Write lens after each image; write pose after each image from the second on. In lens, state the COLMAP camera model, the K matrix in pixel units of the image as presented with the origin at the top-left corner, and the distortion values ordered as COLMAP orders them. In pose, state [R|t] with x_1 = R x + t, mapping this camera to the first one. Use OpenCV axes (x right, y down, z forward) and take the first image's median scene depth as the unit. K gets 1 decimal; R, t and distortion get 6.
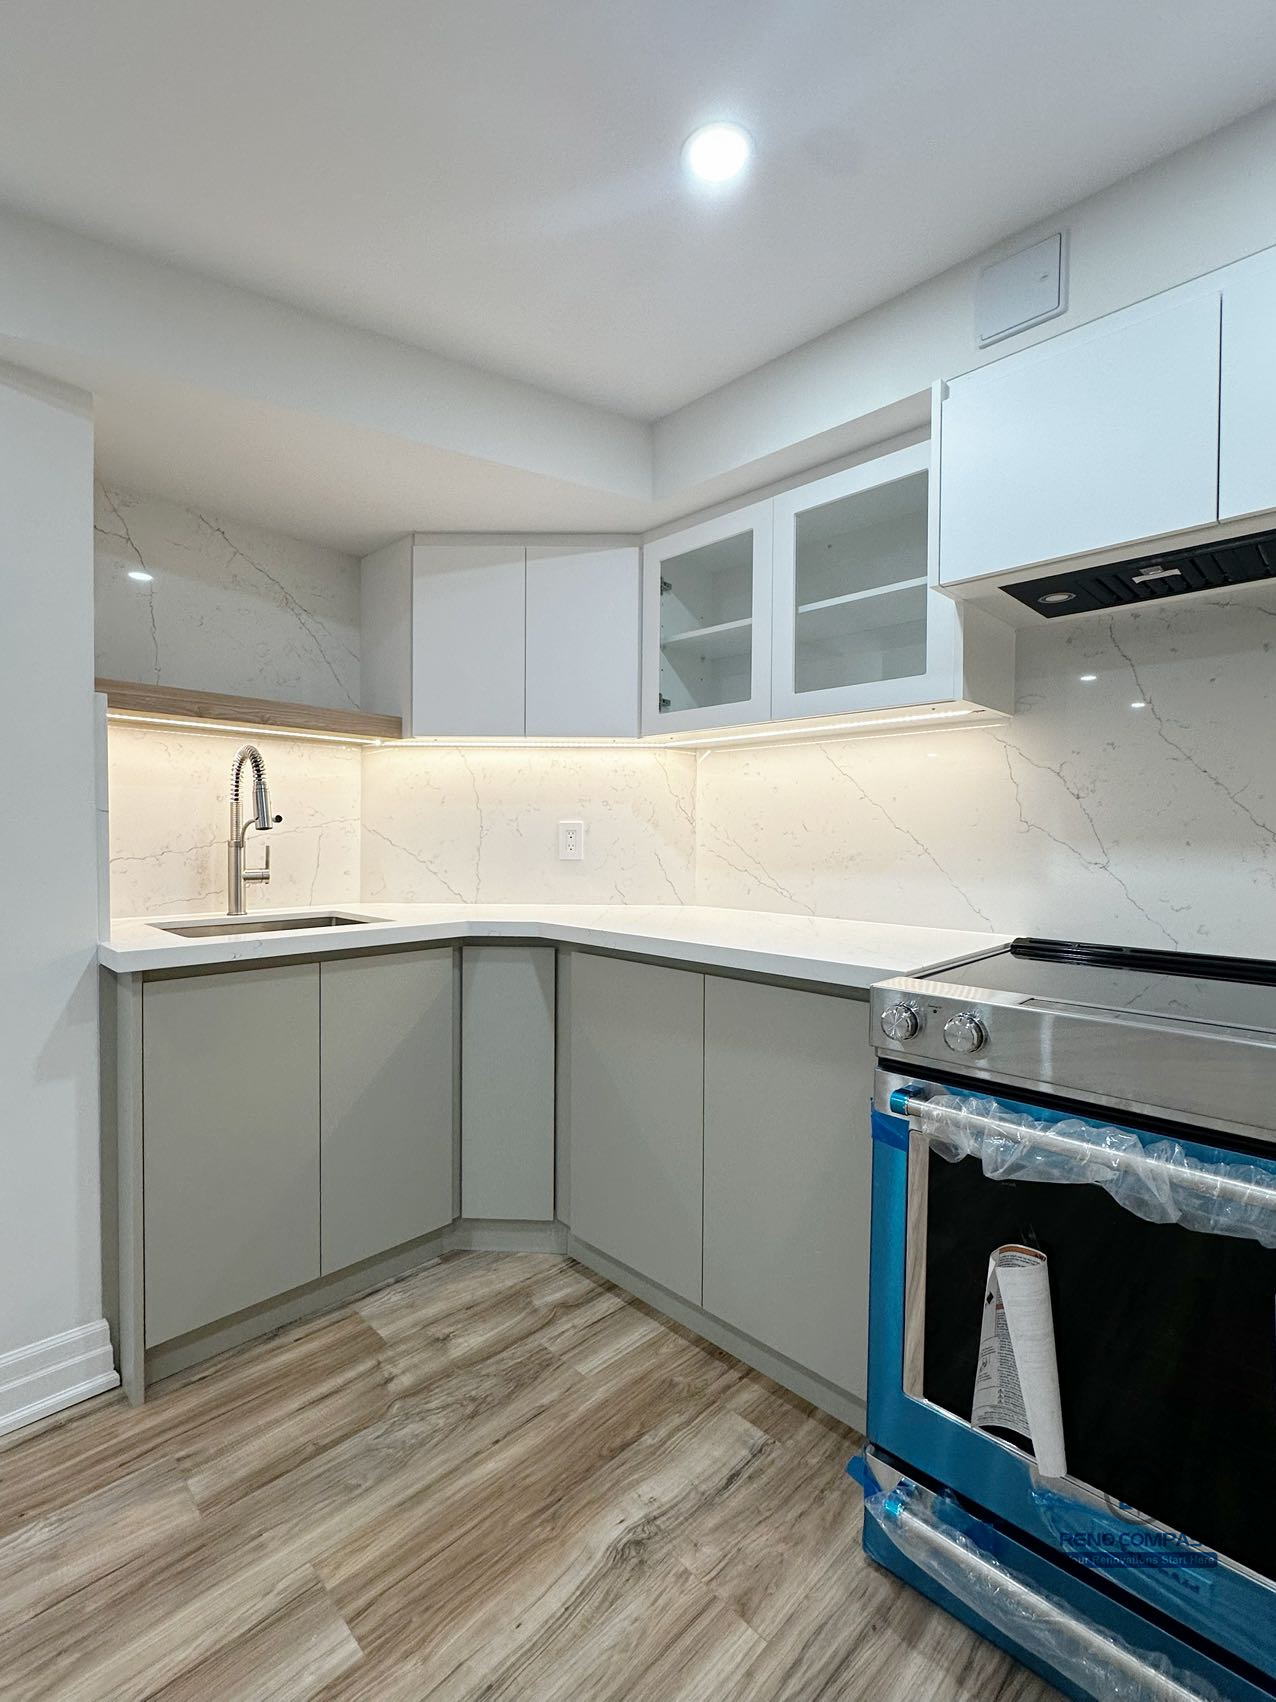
lens RADIAL K [[760.4, 0, 637.3], [0, 760.4, 852.0], [0, 0, 1]] dist [-0.003256, 0.000509]
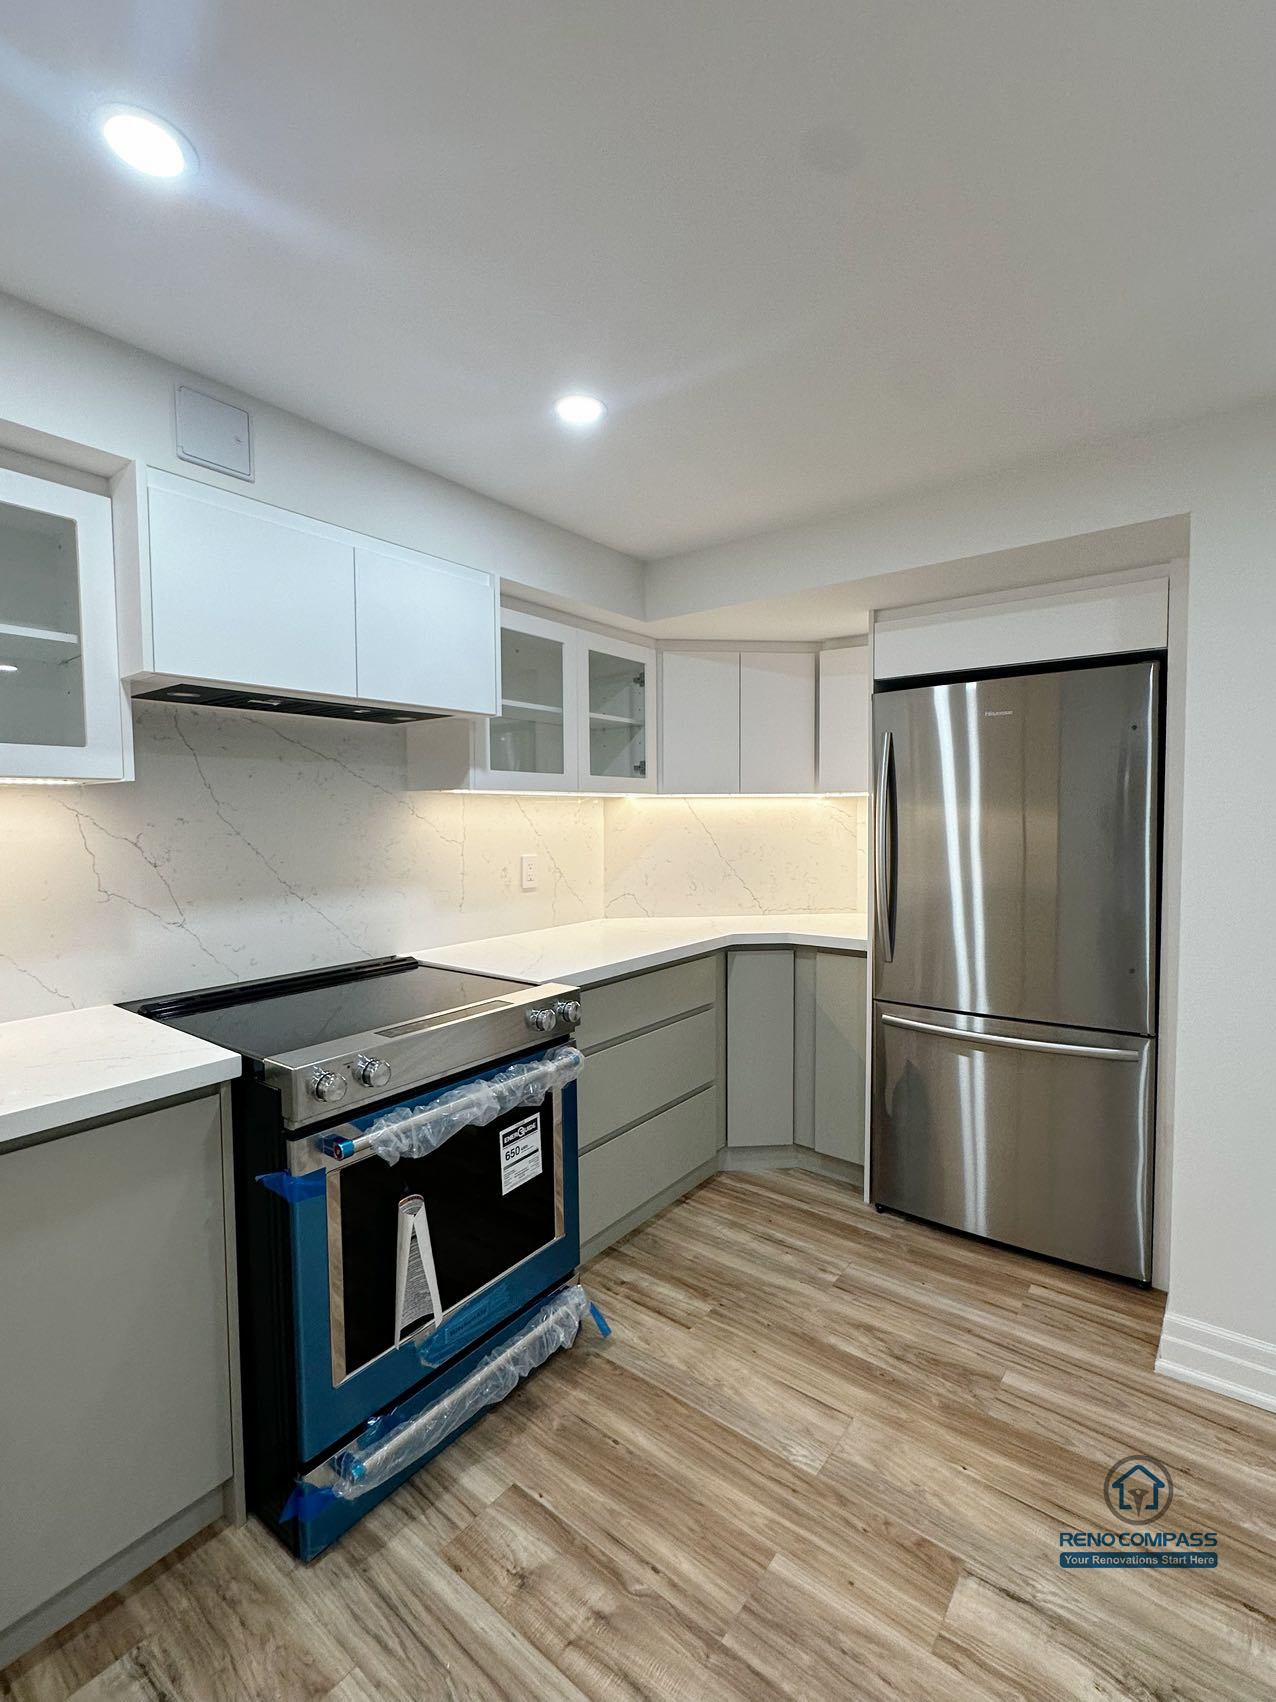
lens RADIAL K [[760.4, 0, 635.6], [0, 760.4, 850.4], [0, 0, 1]] dist [-0.003256, 0.000509]
pose [[-0.118400, -0.054203, 0.991486, -0.643864], [0.028065, 0.997927, 0.057907, -0.151107], [-0.992569, 0.034682, -0.116633, 0.471500]]
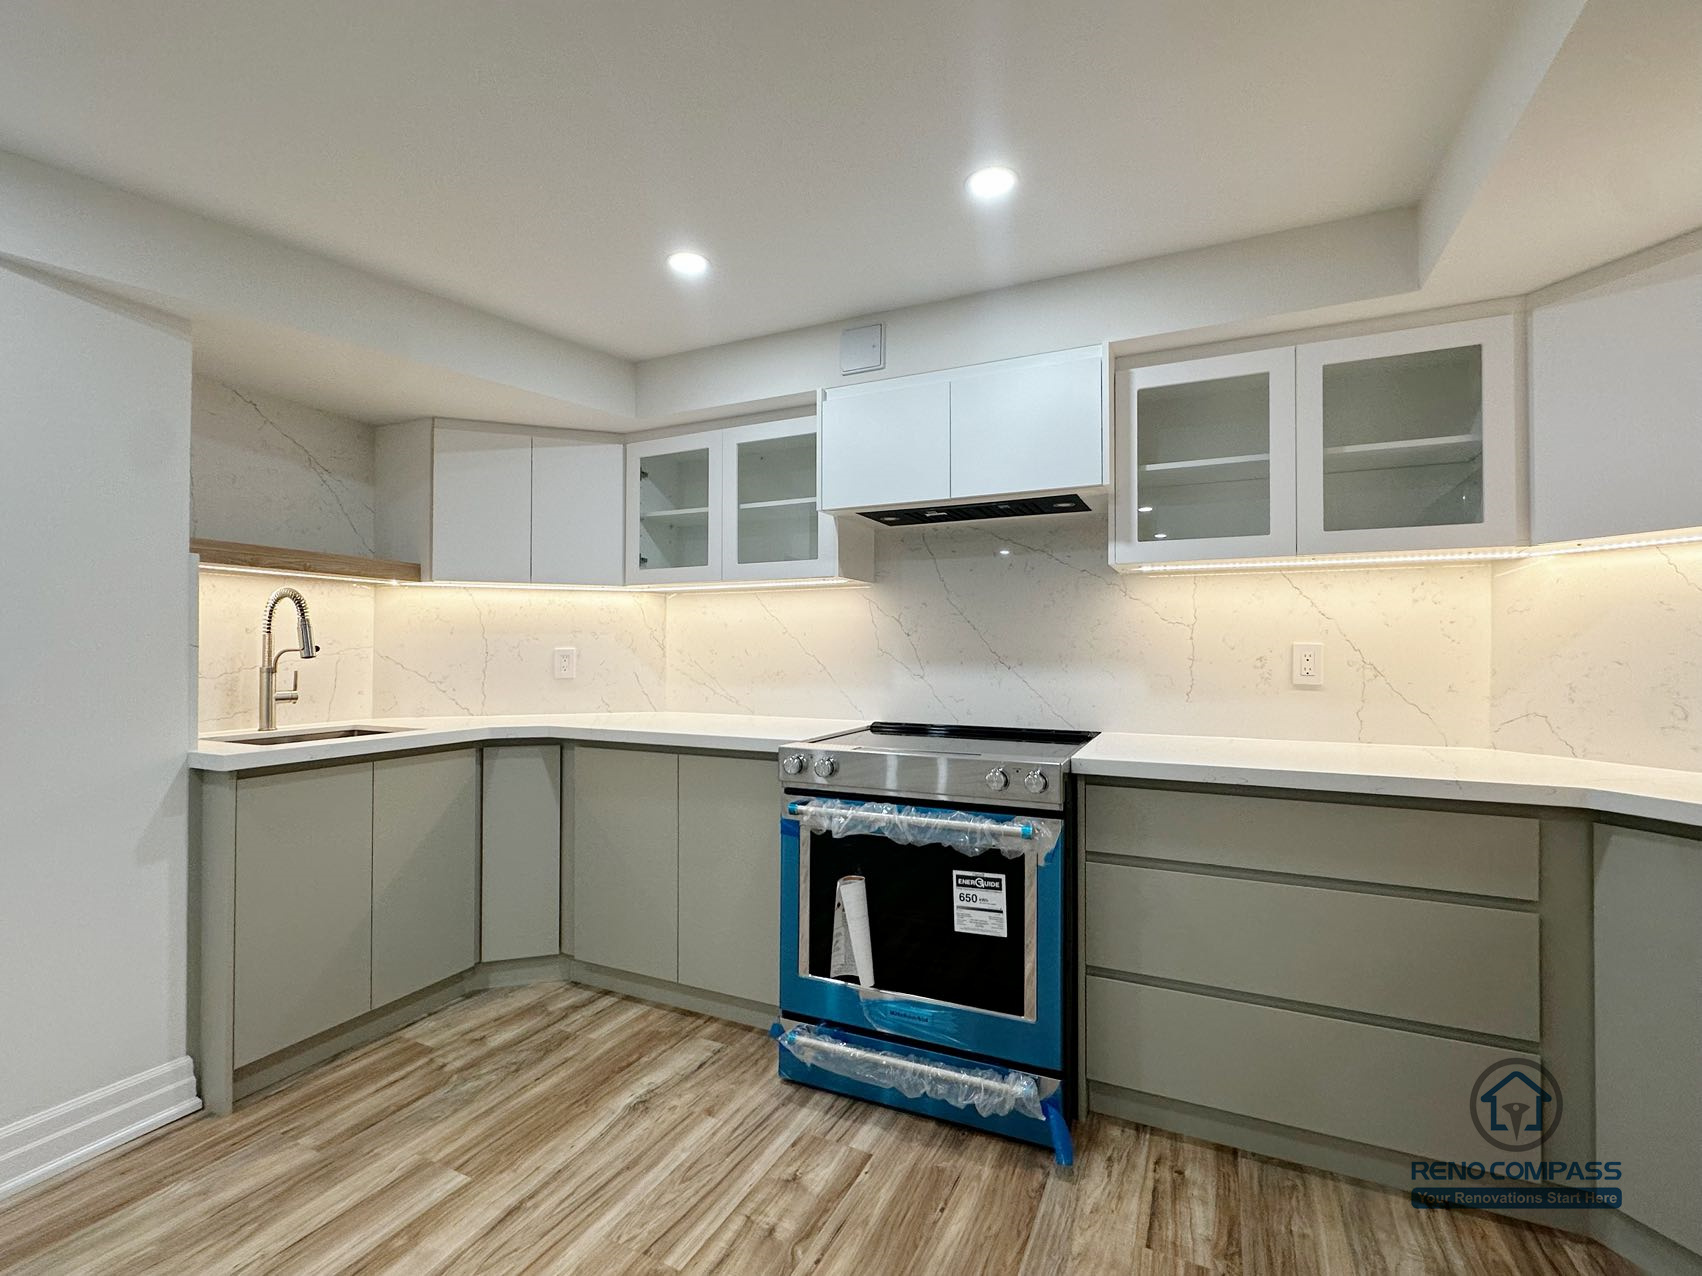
lens RADIAL K [[760.4, 0, 851.3], [0, 760.4, 641.2], [0, 0, 1]] dist [-0.003256, 0.000509]
pose [[0.942443, -0.001162, 0.334364, -0.096298], [0.011975, 0.999470, -0.030278, -0.011387], [-0.334151, 0.032539, 0.941958, -0.556848]]
